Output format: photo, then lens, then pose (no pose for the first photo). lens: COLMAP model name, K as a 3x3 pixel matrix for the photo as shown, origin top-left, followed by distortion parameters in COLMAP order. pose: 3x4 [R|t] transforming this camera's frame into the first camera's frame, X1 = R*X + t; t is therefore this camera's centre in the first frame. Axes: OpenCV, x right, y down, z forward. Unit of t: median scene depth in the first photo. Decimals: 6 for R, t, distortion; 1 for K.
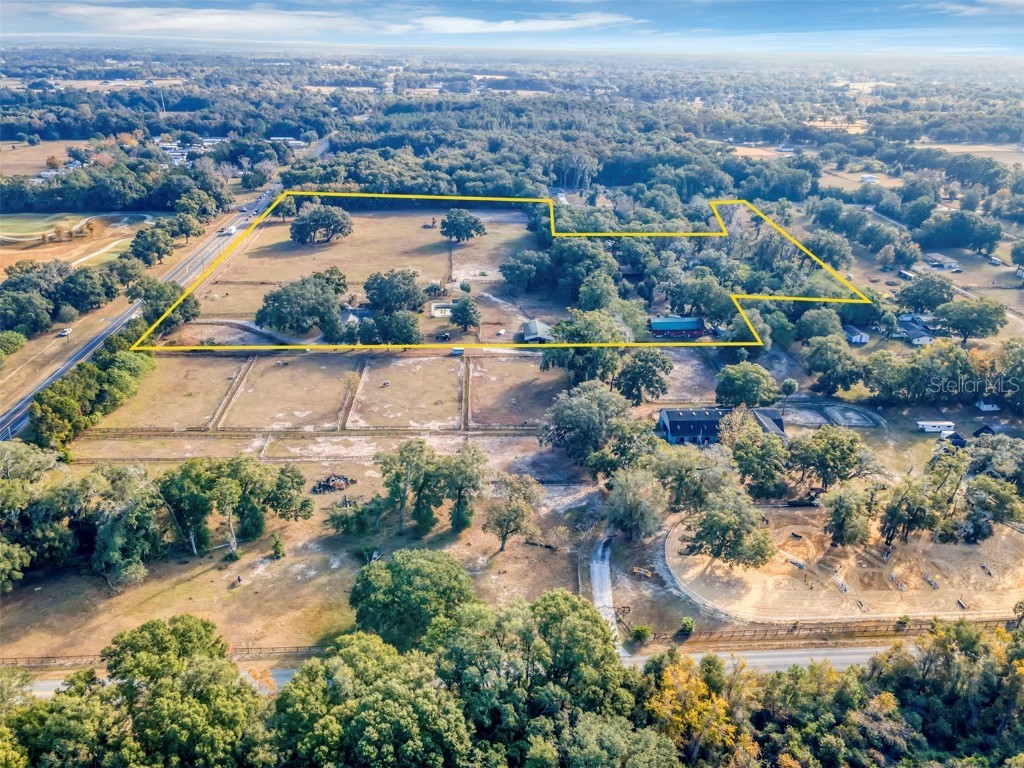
lens RADIAL K [[733.2, 0, 512.0], [0, 733.2, 384.0], [0, 0, 1]] dist [-0.001151, 0.000699]
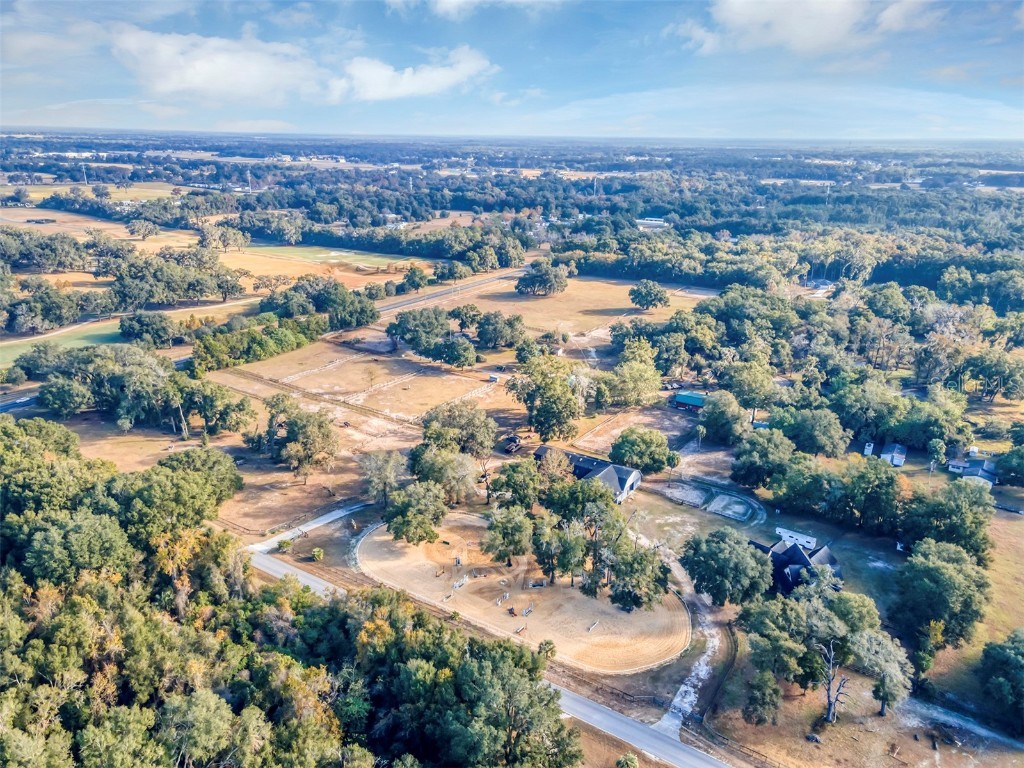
lens RADIAL K [[733.2, 0, 512.0], [0, 733.2, 384.0], [0, 0, 1]] dist [-0.001151, 0.000699]
pose [[0.785897, 0.187082, -0.589378, 0.623228], [-0.252726, 0.967072, -0.030023, -0.007898], [0.564354, 0.172546, 0.807299, 0.043145]]
